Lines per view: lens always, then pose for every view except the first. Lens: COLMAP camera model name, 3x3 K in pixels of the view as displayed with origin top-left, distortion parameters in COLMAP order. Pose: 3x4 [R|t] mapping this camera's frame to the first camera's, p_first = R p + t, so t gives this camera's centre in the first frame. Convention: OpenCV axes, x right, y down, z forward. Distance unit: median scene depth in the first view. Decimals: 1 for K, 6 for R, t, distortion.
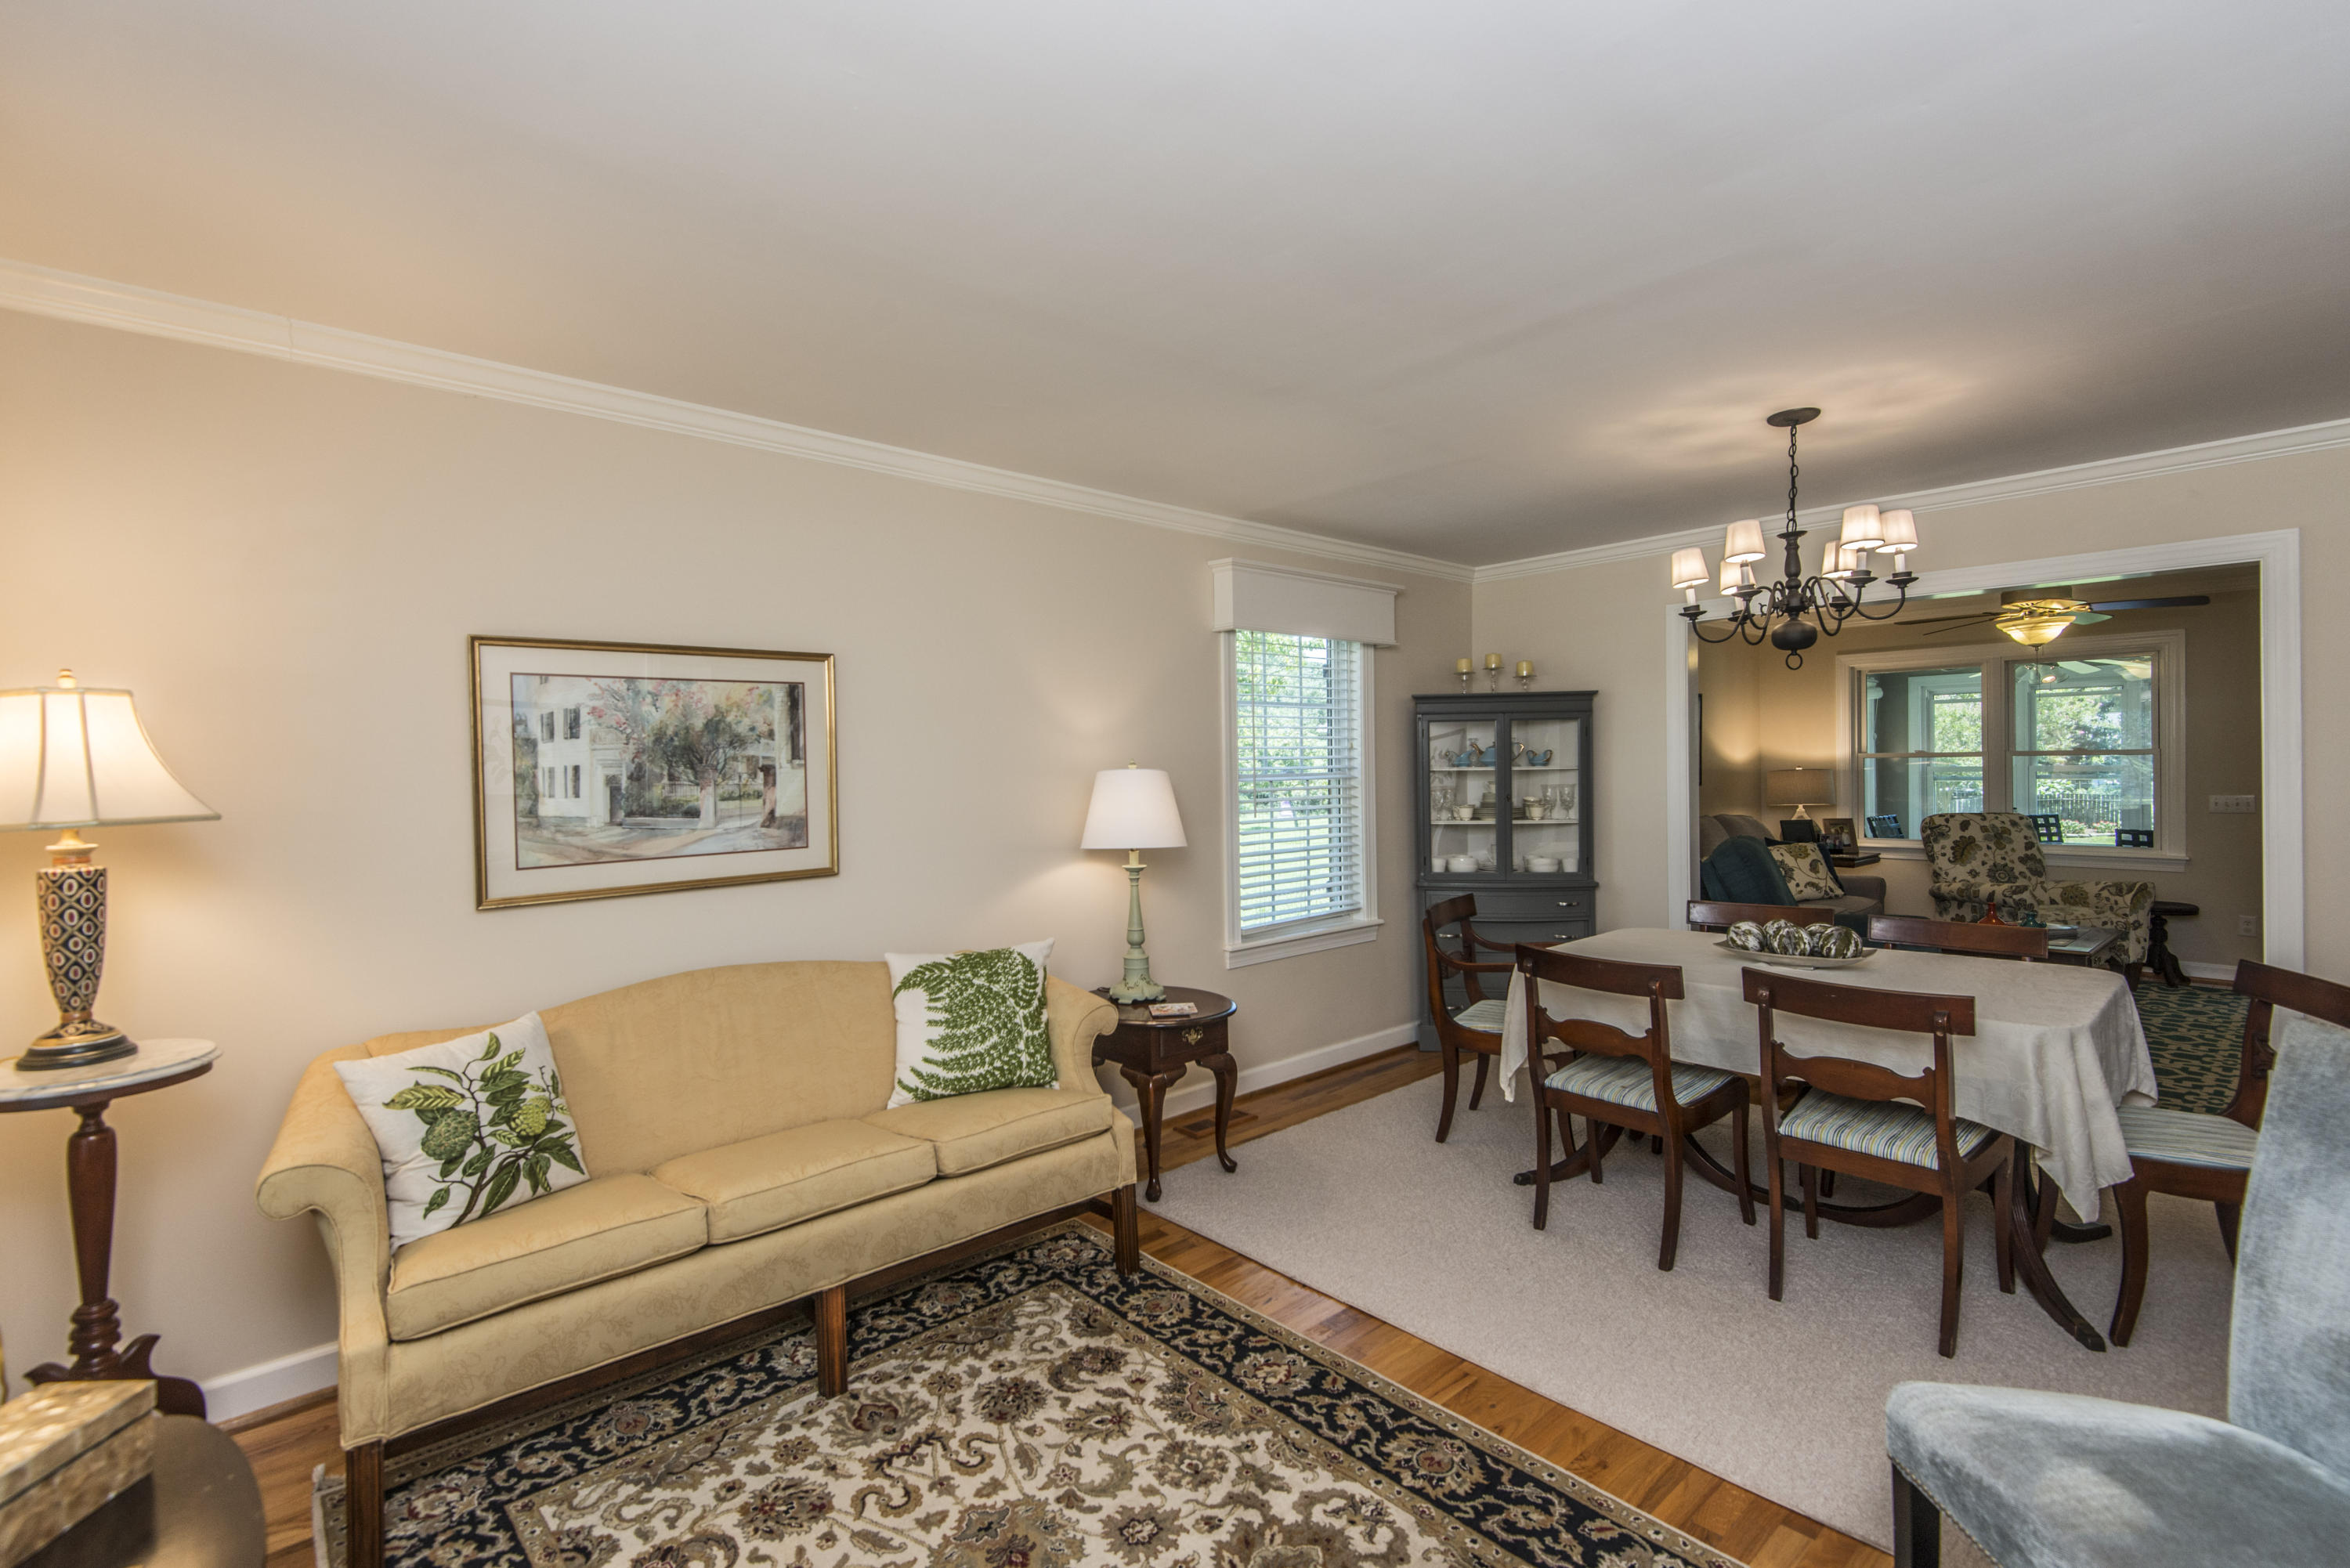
lens RADIAL K [[1069.0, 0, 1168.0], [0, 1069.0, 770.2], [0, 0, 1]] dist [0.018311, -0.005689]
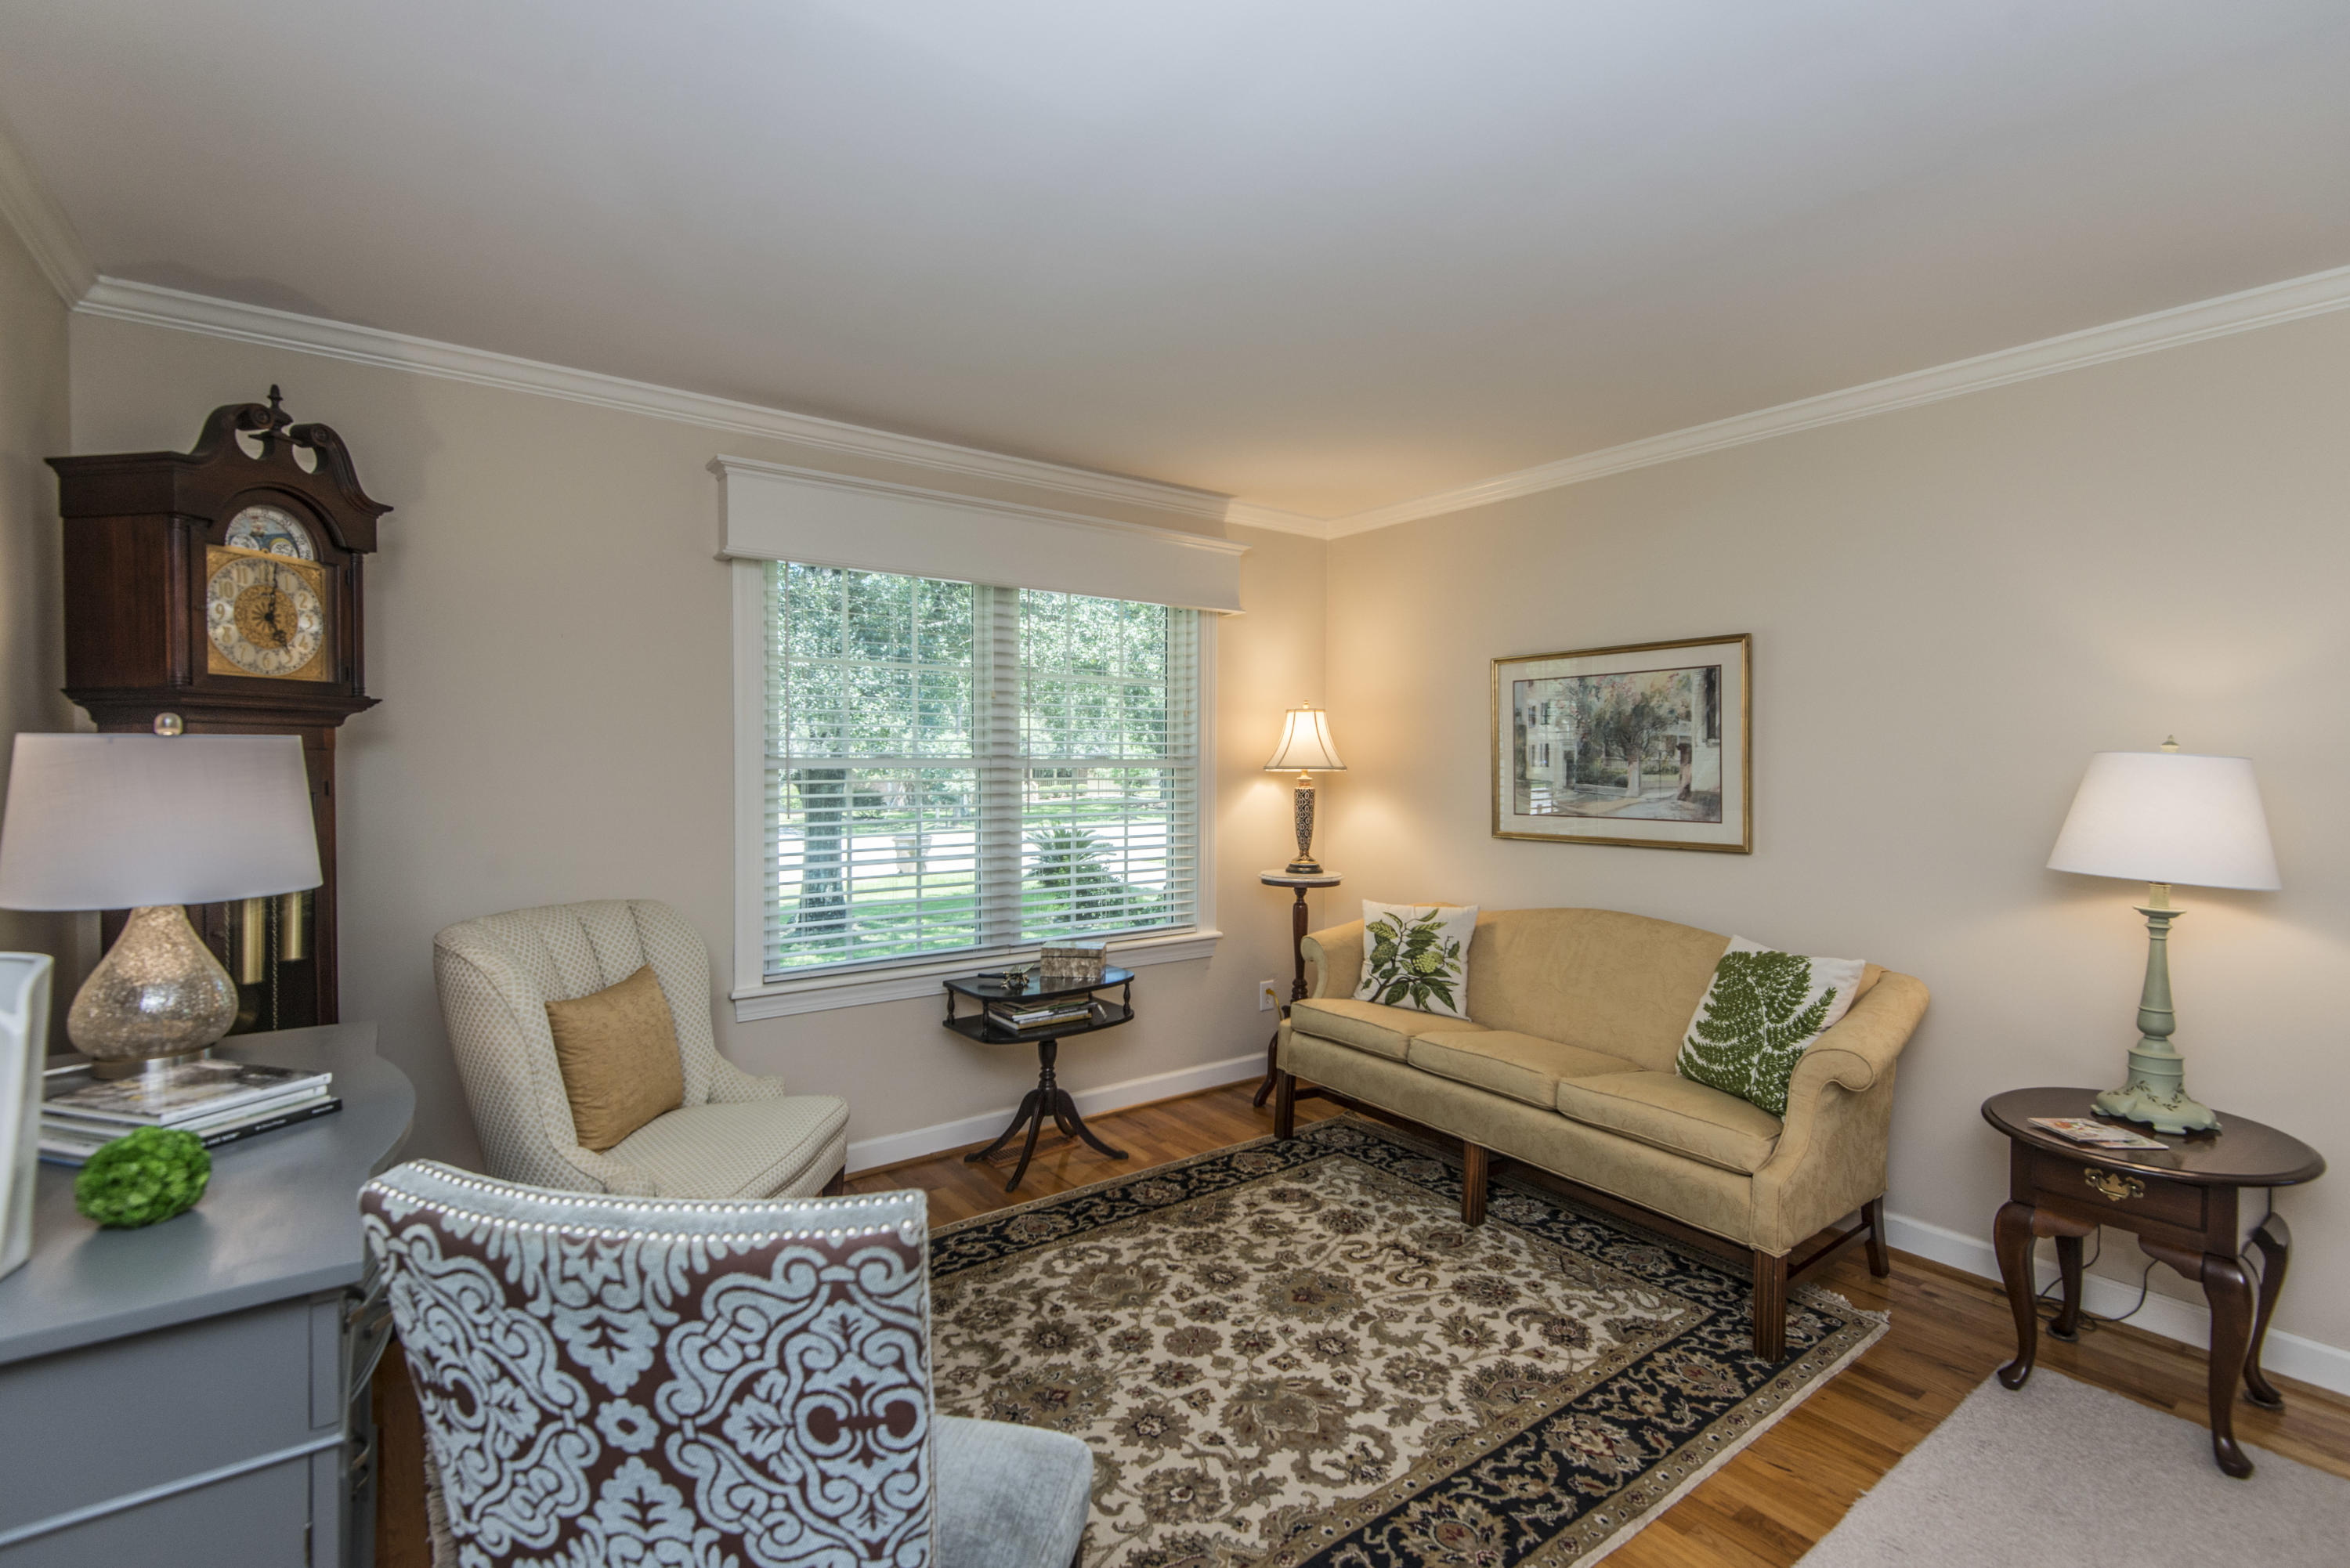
lens RADIAL K [[1069.0, 0, 1170.1], [0, 1069.0, 772.0], [0, 0, 1]] dist [0.018311, -0.005689]
pose [[-0.096902, 0.029991, -0.994842, 0.913628], [-0.009467, 0.999473, 0.031052, -0.006137], [0.995249, 0.012427, -0.096567, 0.684589]]
